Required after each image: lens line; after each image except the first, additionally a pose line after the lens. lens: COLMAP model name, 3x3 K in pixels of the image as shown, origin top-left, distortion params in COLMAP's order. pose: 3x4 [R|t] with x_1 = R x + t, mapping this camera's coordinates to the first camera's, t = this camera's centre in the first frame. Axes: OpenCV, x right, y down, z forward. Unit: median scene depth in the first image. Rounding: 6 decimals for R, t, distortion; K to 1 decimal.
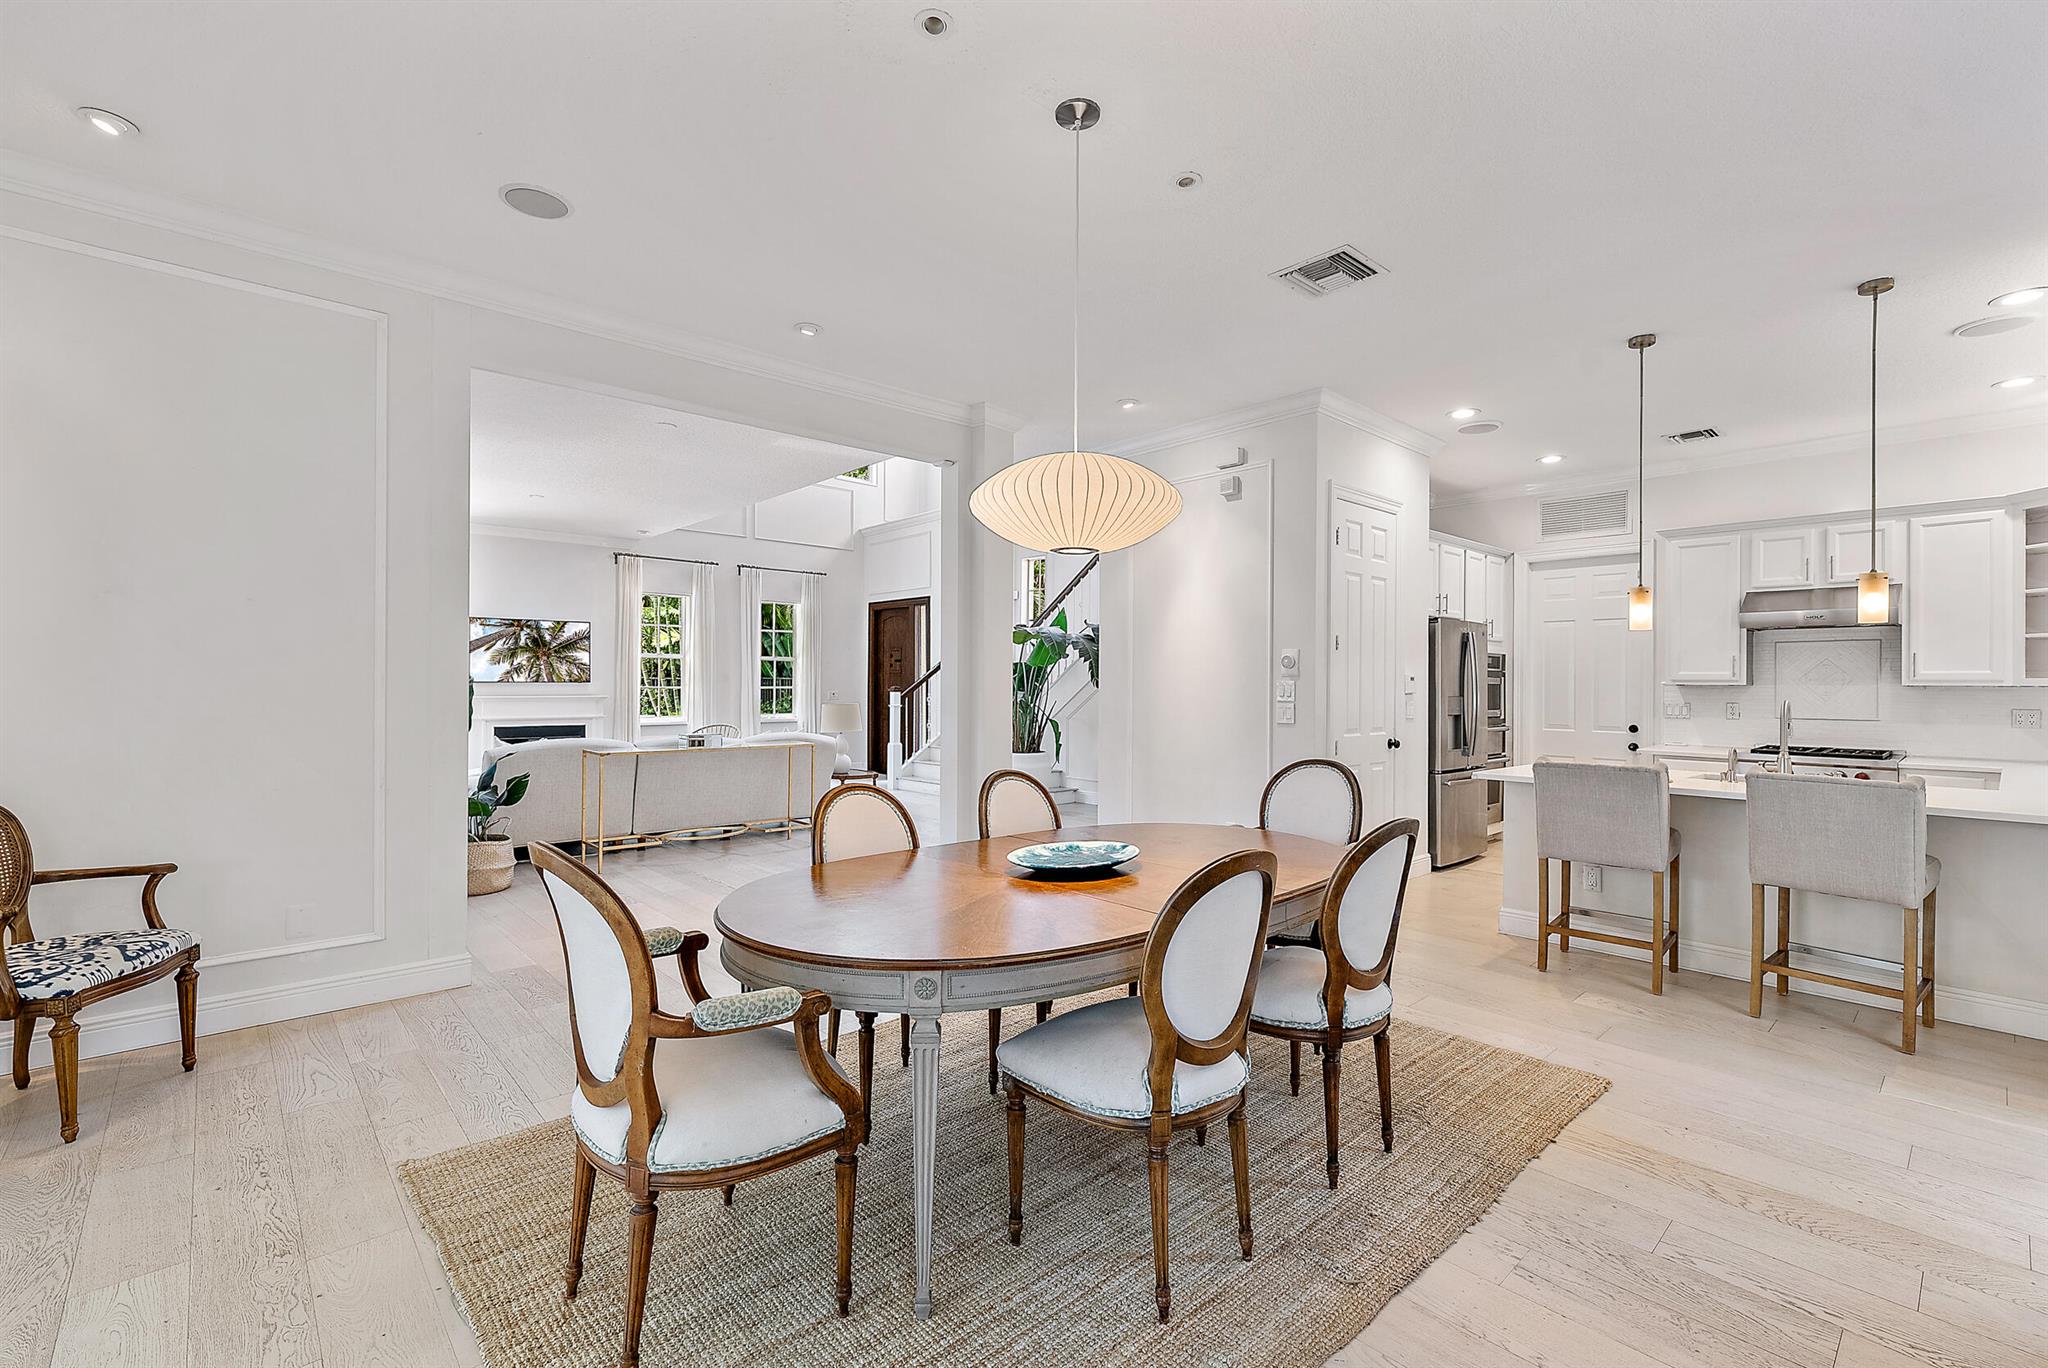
lens RADIAL K [[914.5, 0, 1011.8], [0, 914.5, 672.6], [0, 0, 1]] dist [0.004772, -0.001502]
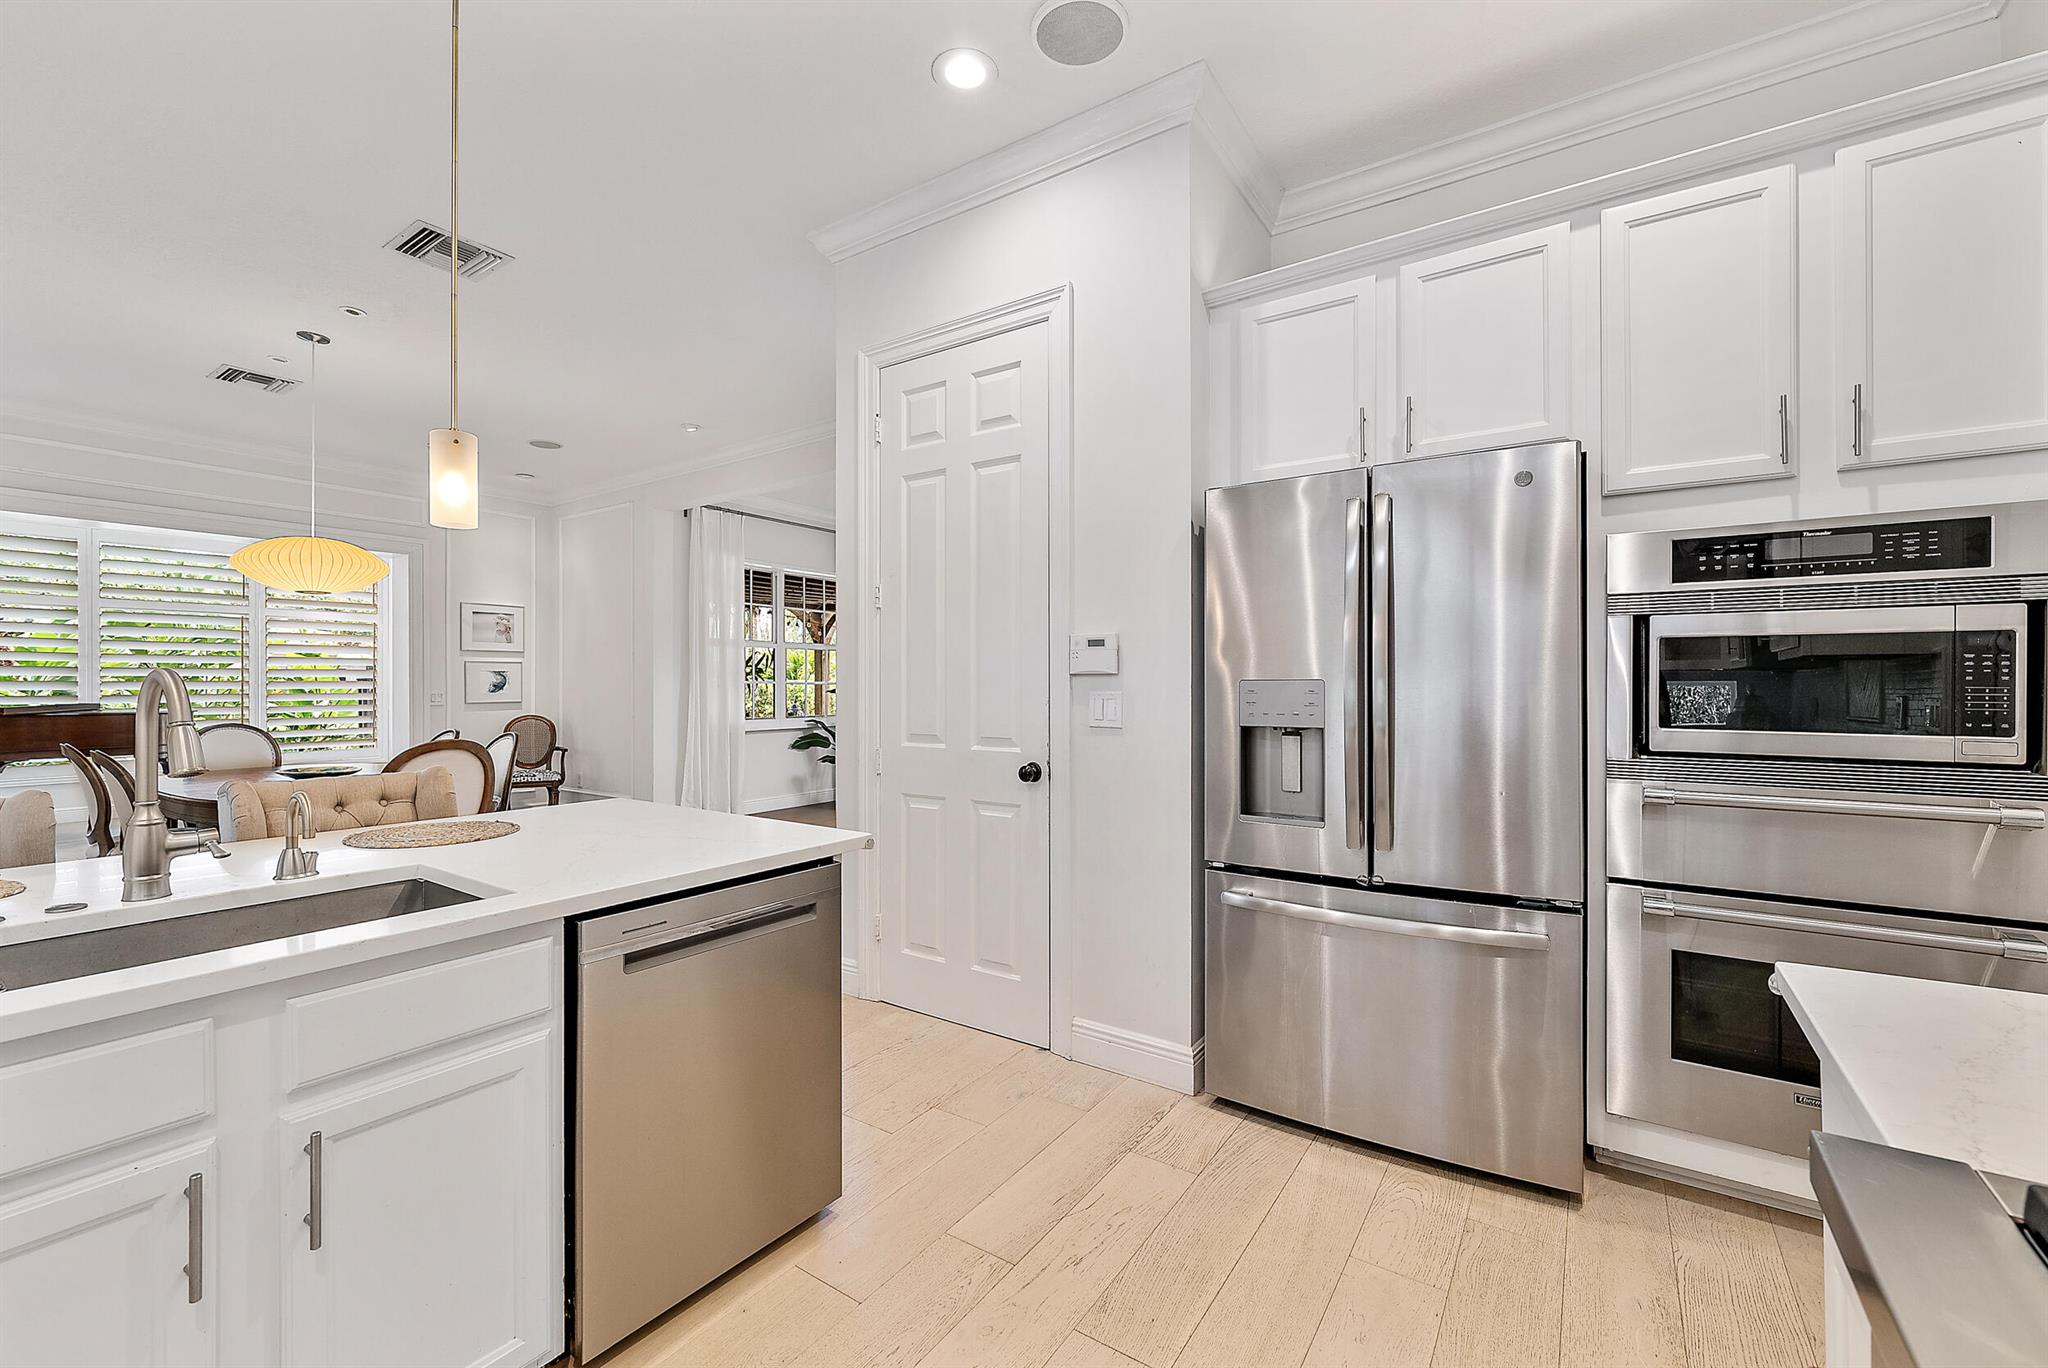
lens RADIAL K [[885.6, 0, 1071.7], [0, 885.6, 679.7], [0, 0, 1]] dist [0.000075, 0.000814]
pose [[0.218364, -0.015688, -0.975741, 0.869139], [0.015820, 0.999796, -0.012534, 0.030797], [0.975739, -0.012699, 0.218568, 0.874798]]
